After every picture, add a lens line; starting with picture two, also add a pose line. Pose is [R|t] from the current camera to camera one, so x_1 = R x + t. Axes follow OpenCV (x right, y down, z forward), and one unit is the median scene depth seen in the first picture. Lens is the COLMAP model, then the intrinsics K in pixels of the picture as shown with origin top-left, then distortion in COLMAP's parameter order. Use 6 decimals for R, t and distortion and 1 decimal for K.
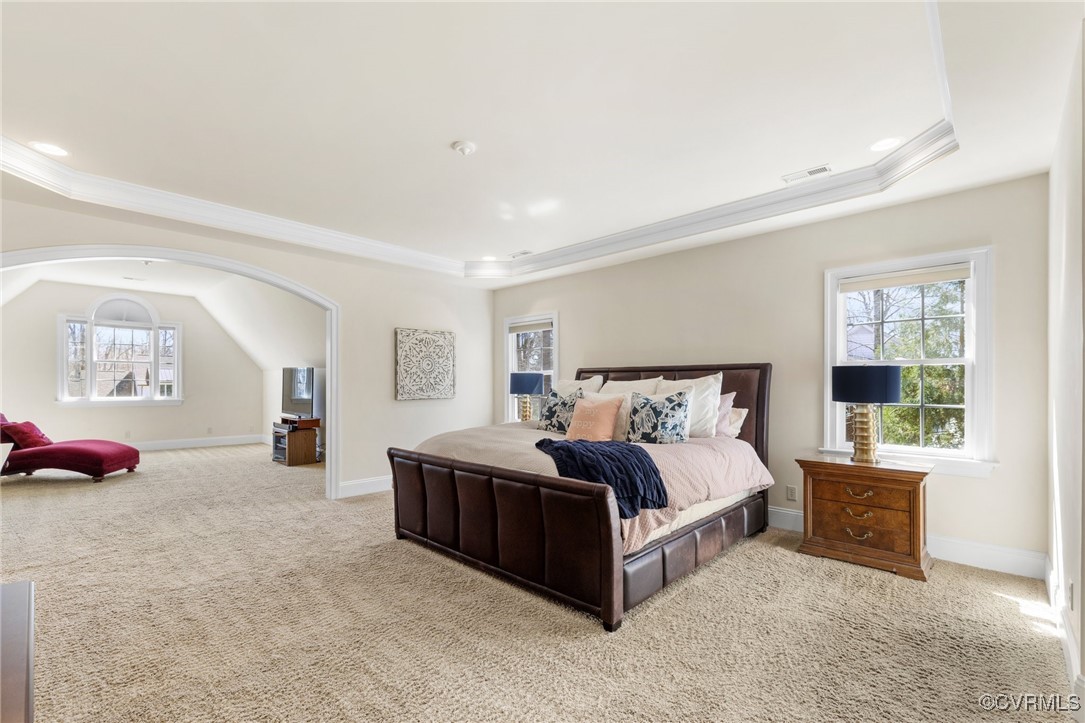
lens RADIAL K [[470.8, 0, 544.1], [0, 470.8, 382.0], [0, 0, 1]] dist [-0.003712, 0.000073]
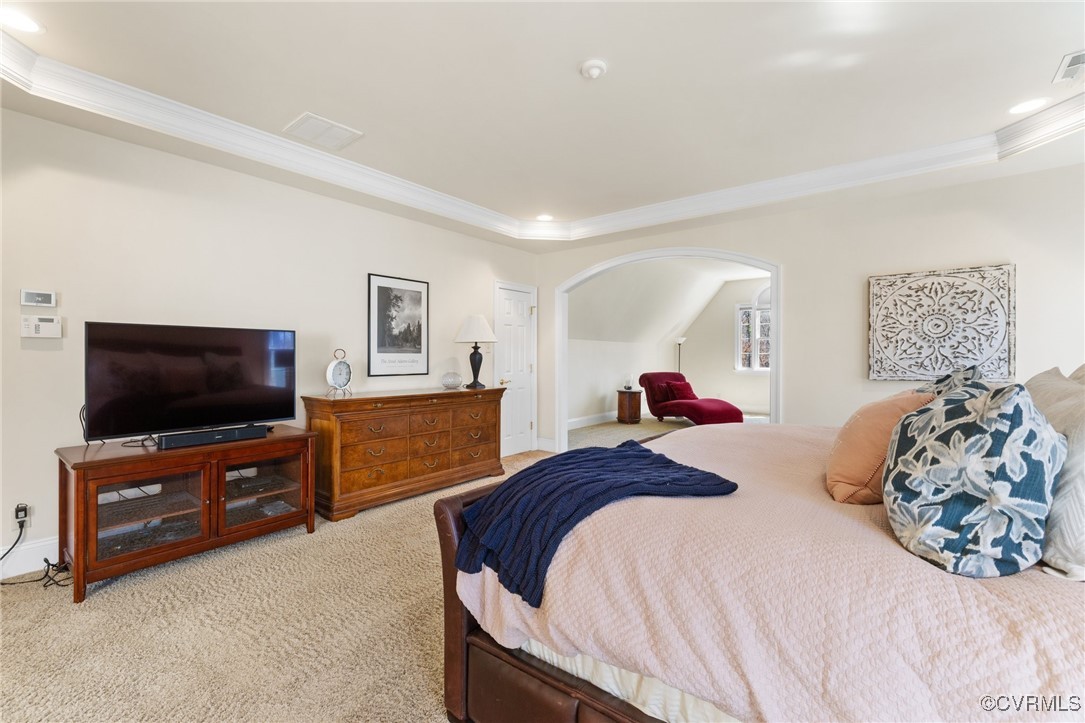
lens RADIAL K [[470.8, 0, 536.2], [0, 470.8, 357.3], [0, 0, 1]] dist [-0.003712, 0.000073]
pose [[0.075217, 0.002592, -0.997164, 0.335945], [0.001508, 0.999995, 0.002713, 0.002334], [0.997166, -0.001708, 0.075213, 0.431346]]
